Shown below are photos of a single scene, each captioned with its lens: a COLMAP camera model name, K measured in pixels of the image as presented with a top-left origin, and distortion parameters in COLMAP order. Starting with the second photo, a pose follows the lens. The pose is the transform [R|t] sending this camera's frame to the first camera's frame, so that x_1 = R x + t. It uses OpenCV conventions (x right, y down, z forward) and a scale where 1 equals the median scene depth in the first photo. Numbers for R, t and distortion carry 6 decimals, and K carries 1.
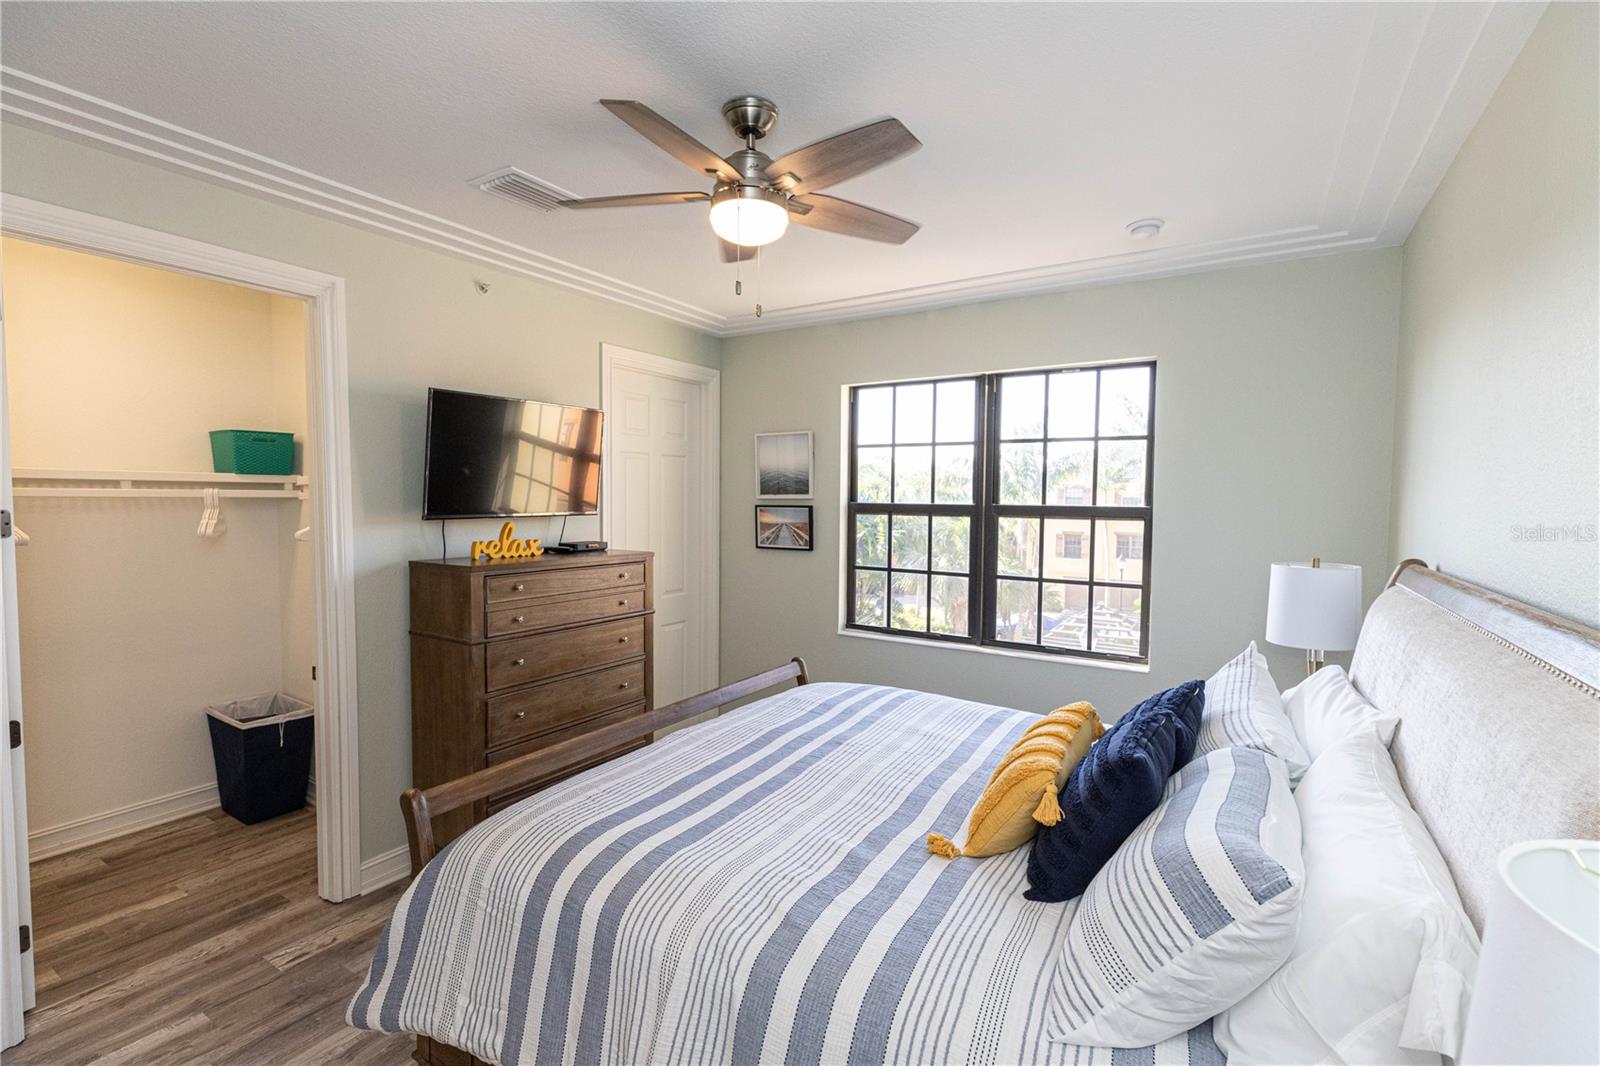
lens RADIAL K [[715.6, 0, 801.3], [0, 715.6, 532.4], [0, 0, 1]] dist [0.000602, -0.000151]
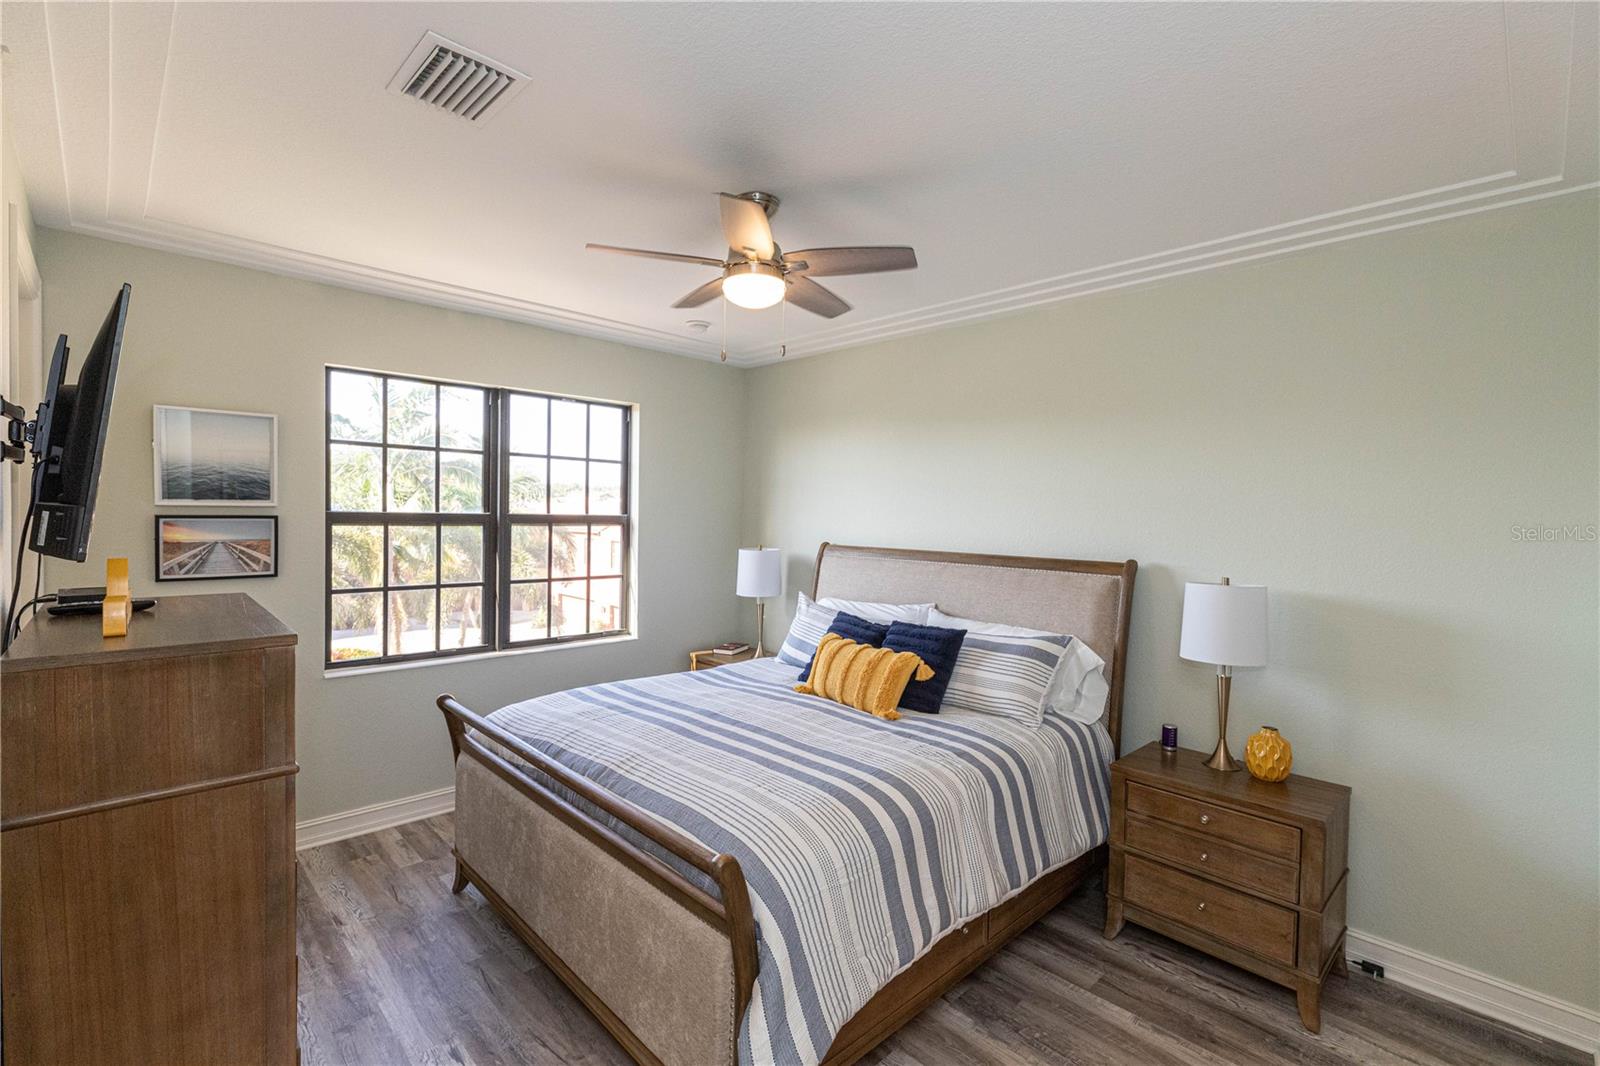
lens RADIAL K [[715.6, 0, 801.3], [0, 715.6, 532.4], [0, 0, 1]] dist [0.000602, -0.000151]
pose [[0.238268, -0.032185, 0.970666, -0.640745], [0.031115, 0.999191, 0.025494, -0.024497], [-0.970701, 0.024128, 0.239076, 0.327627]]
